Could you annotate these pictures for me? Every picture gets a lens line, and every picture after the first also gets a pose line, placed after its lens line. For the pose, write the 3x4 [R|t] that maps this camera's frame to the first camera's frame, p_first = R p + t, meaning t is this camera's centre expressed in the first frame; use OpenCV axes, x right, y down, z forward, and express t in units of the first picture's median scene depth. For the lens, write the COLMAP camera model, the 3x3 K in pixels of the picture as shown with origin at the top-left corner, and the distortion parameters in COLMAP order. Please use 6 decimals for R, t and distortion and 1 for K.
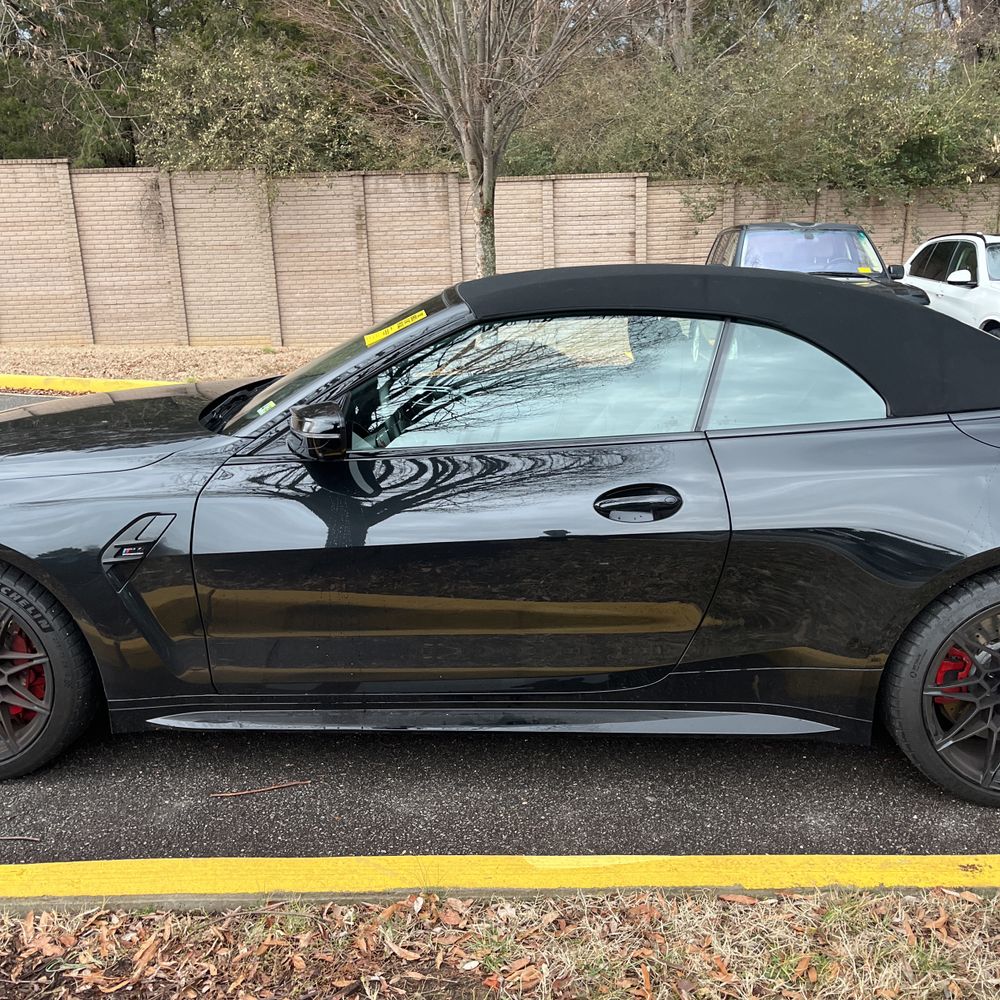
lens RADIAL K [[1017.5, 0, 498.0], [0, 1017.5, 506.2], [0, 0, 1]] dist [0.023408, 0.000000]
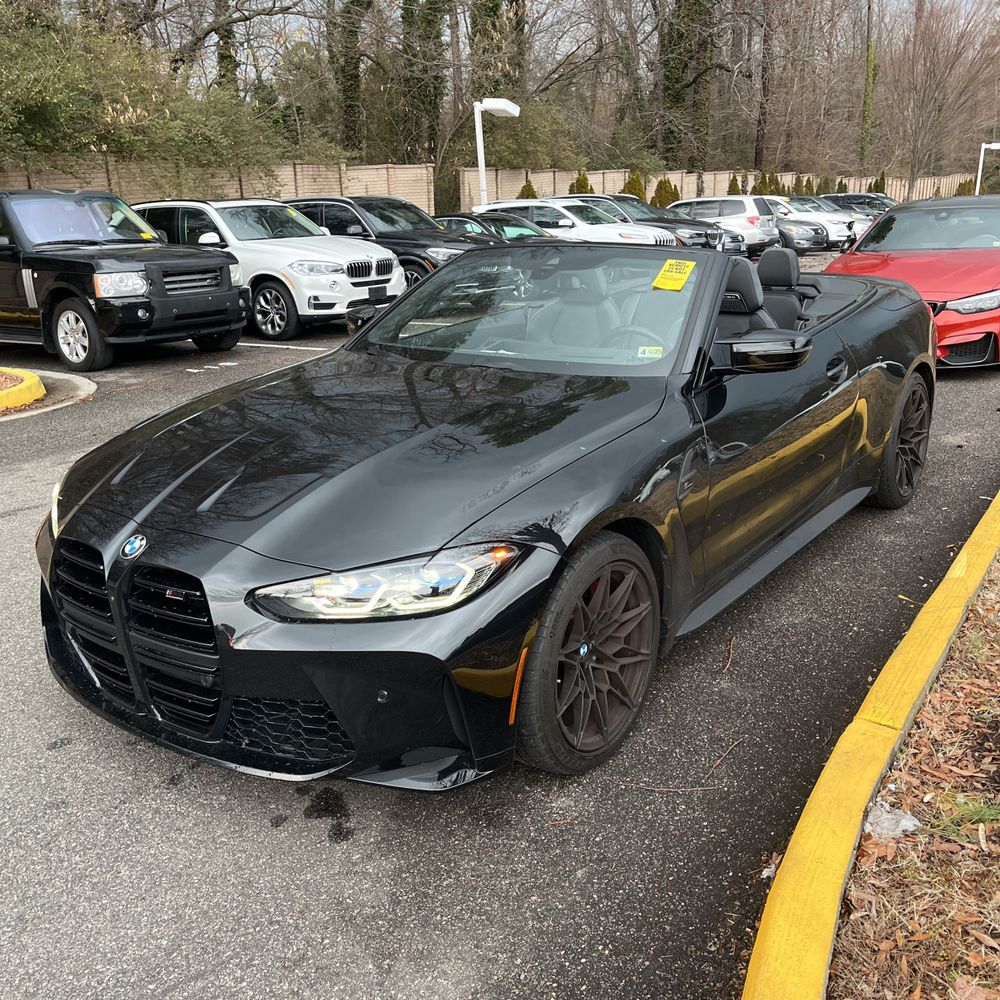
lens RADIAL K [[1017.5, 0, 500.5], [0, 1017.5, 504.4], [0, 0, 1]] dist [0.023408, 0.000000]
pose [[0.564884, -0.251531, 0.785900, -0.206218], [0.229702, 0.962697, 0.143012, -0.021531], [-0.792555, 0.099738, 0.601589, 0.073668]]
